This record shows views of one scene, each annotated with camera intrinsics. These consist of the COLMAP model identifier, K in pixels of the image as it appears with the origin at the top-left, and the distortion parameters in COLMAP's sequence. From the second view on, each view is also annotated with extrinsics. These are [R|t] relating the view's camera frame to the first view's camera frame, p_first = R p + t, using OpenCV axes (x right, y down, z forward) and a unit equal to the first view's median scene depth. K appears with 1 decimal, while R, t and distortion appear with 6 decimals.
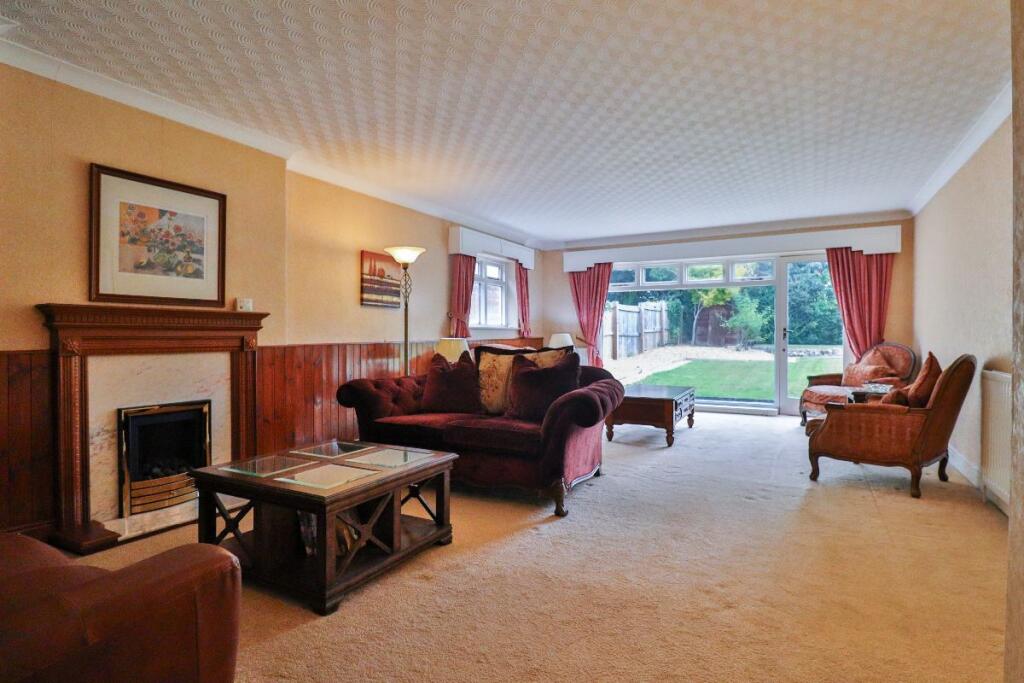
lens RADIAL K [[537.2, 0, 532.0], [0, 537.2, 338.3], [0, 0, 1]] dist [-0.000644, -0.000002]
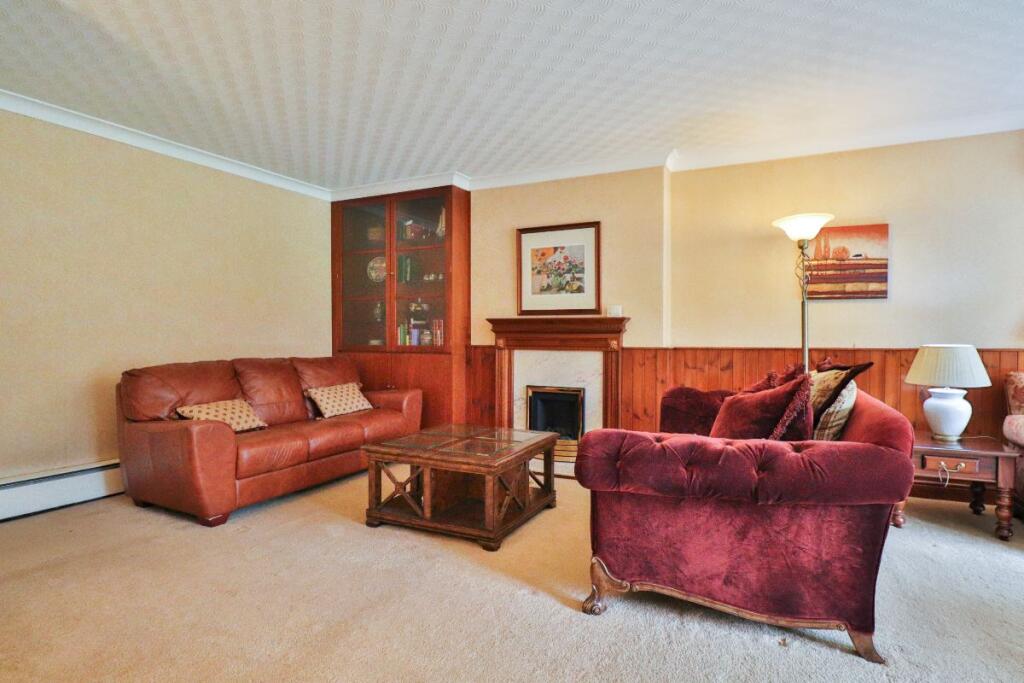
lens RADIAL K [[537.2, 0, 532.0], [0, 537.2, 338.3], [0, 0, 1]] dist [-0.000644, -0.000002]
pose [[0.034254, 0.002050, -0.999411, 0.664575], [-0.011410, 0.999934, 0.001660, -0.003523], [0.999348, 0.011346, 0.034275, 0.846278]]
